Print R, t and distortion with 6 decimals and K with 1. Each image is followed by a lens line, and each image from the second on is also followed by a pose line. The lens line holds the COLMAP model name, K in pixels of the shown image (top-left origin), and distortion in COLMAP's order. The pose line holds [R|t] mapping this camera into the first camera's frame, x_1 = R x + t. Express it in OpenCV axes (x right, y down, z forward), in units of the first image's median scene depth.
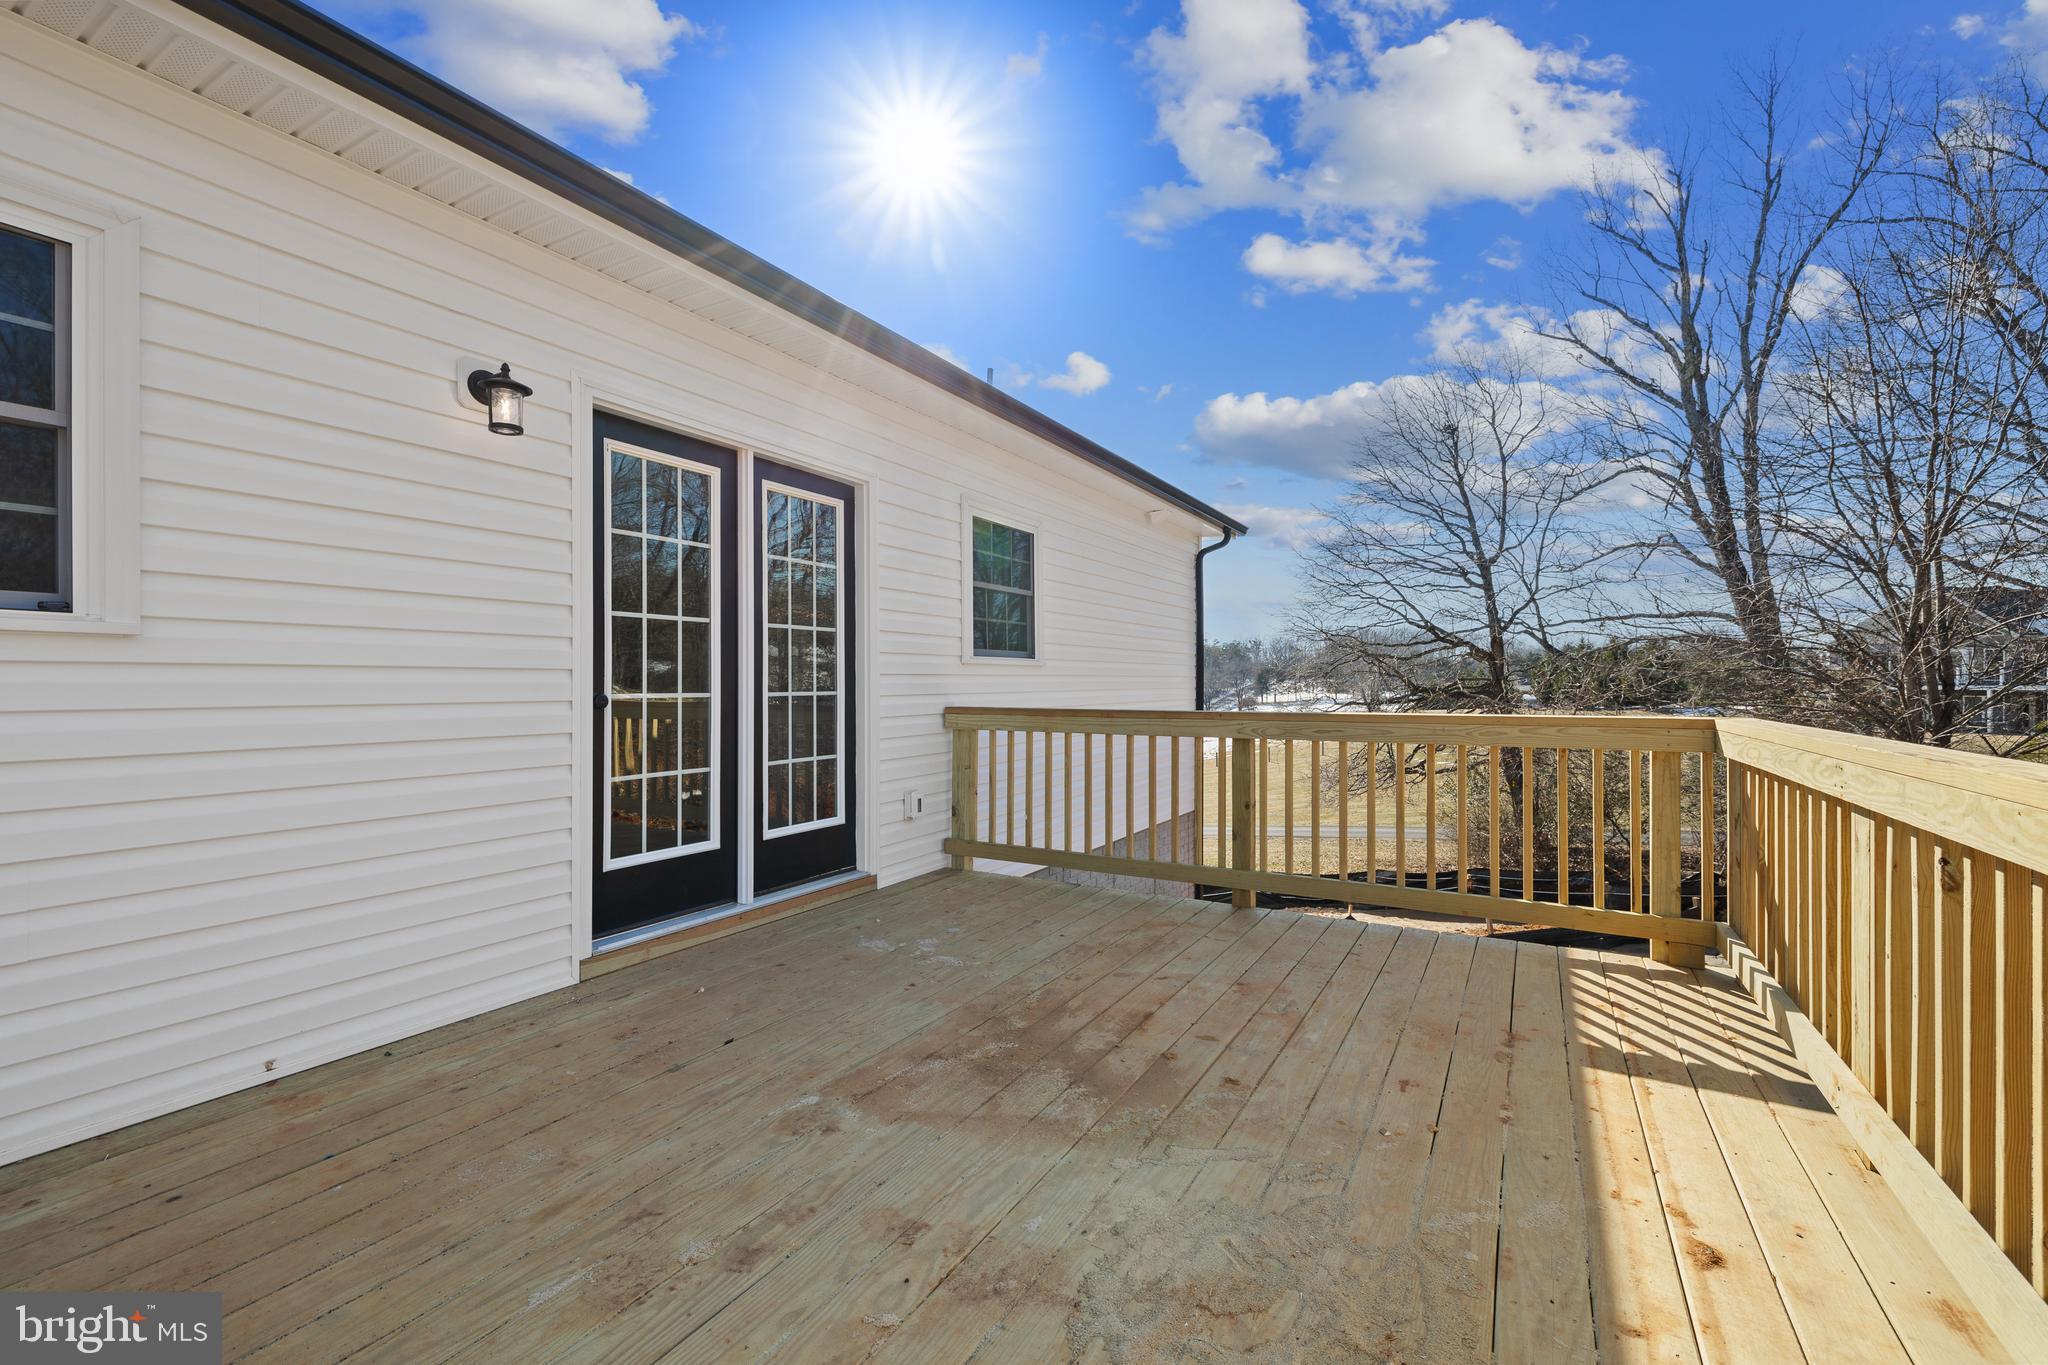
lens RADIAL K [[867.2, 0, 1024.0], [0, 867.2, 682.5], [0, 0, 1]] dist [0.000616, -0.000054]
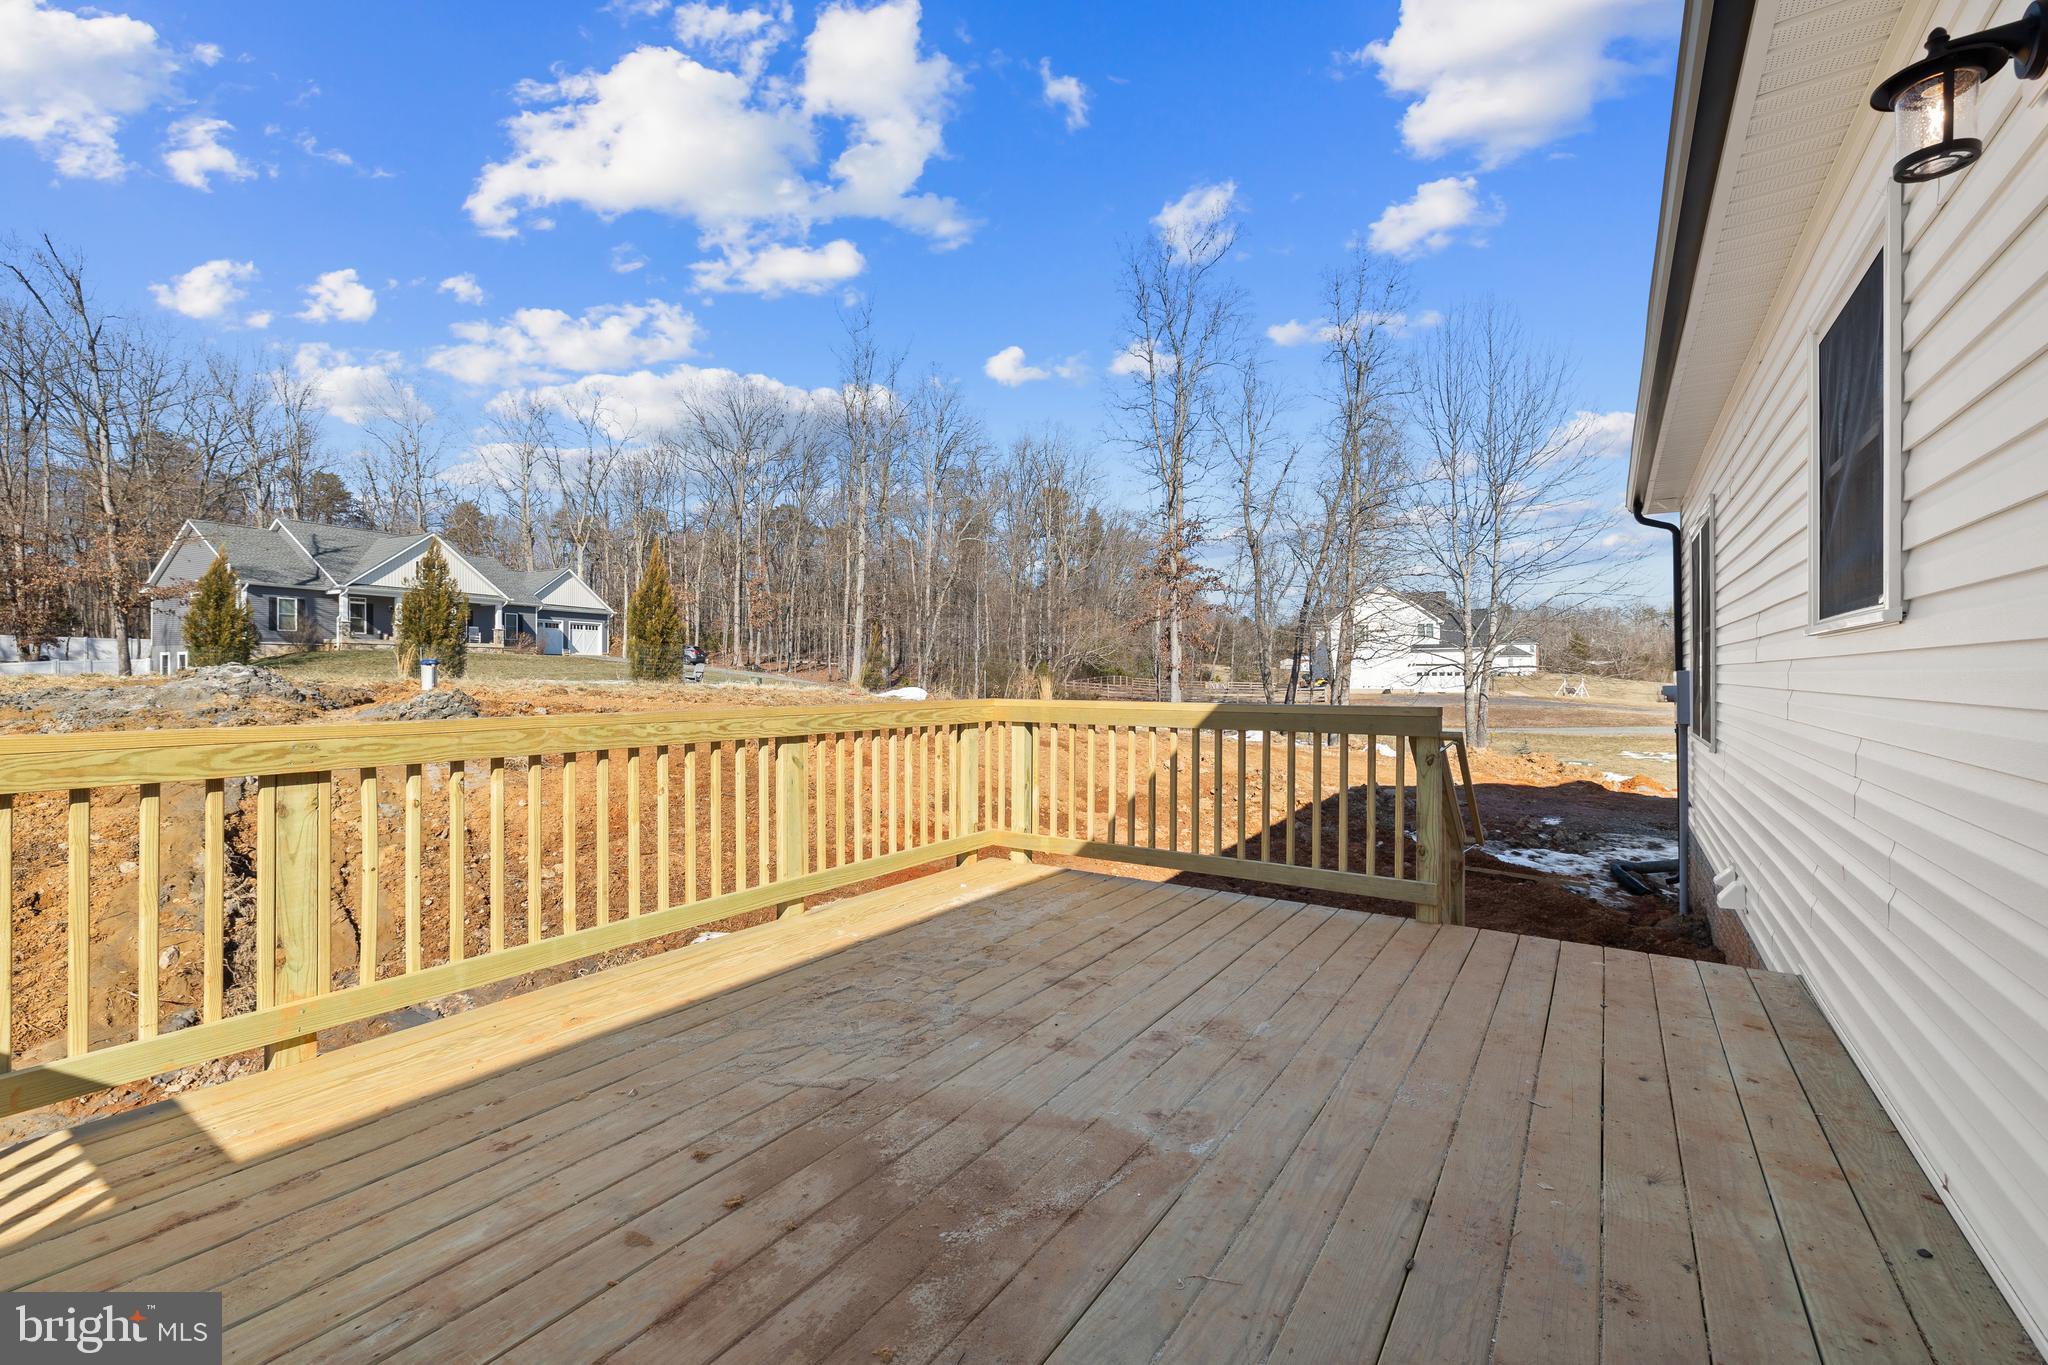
lens RADIAL K [[867.2, 0, 1024.0], [0, 867.2, 682.5], [0, 0, 1]] dist [0.000616, -0.000054]
pose [[-0.997867, 0.002671, 0.065227, -0.123404], [0.002816, 0.999994, 0.002131, 0.006248], [-0.065220, 0.002310, -0.997868, 1.804423]]
